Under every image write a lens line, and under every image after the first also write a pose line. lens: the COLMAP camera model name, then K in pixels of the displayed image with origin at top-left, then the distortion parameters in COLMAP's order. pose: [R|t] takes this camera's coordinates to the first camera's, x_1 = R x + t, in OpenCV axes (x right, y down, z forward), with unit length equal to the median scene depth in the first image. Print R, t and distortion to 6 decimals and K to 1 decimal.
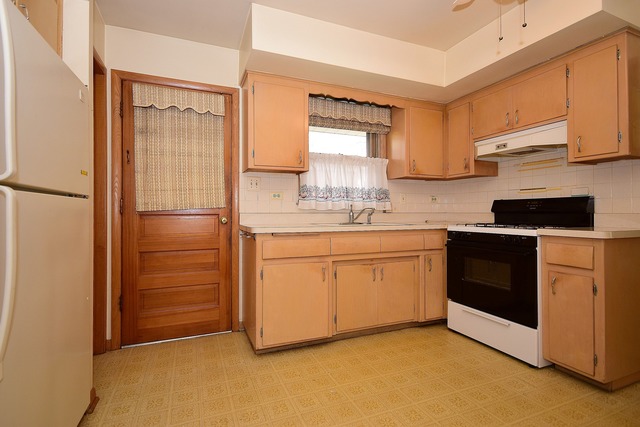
lens RADIAL K [[310.9, 0, 320.0], [0, 310.9, 213.5], [0, 0, 1]] dist [0.000970, -0.000102]
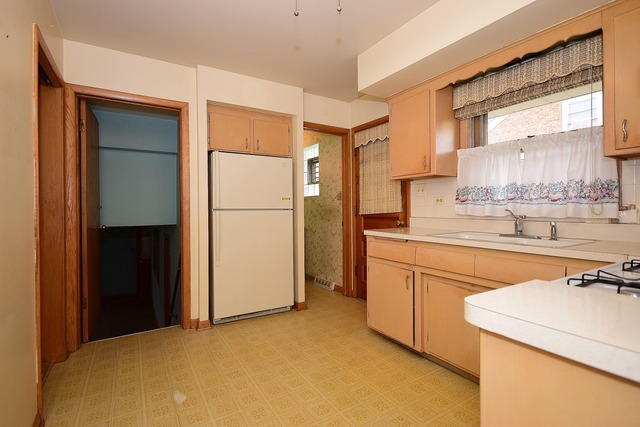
lens RADIAL K [[310.9, 0, 320.0], [0, 310.9, 213.5], [0, 0, 1]] dist [0.000970, -0.000102]
pose [[0.154699, 0.022535, -0.987705, 0.887348], [0.008882, 0.999668, 0.024199, -0.048549], [0.987922, -0.012516, 0.154447, 0.540414]]
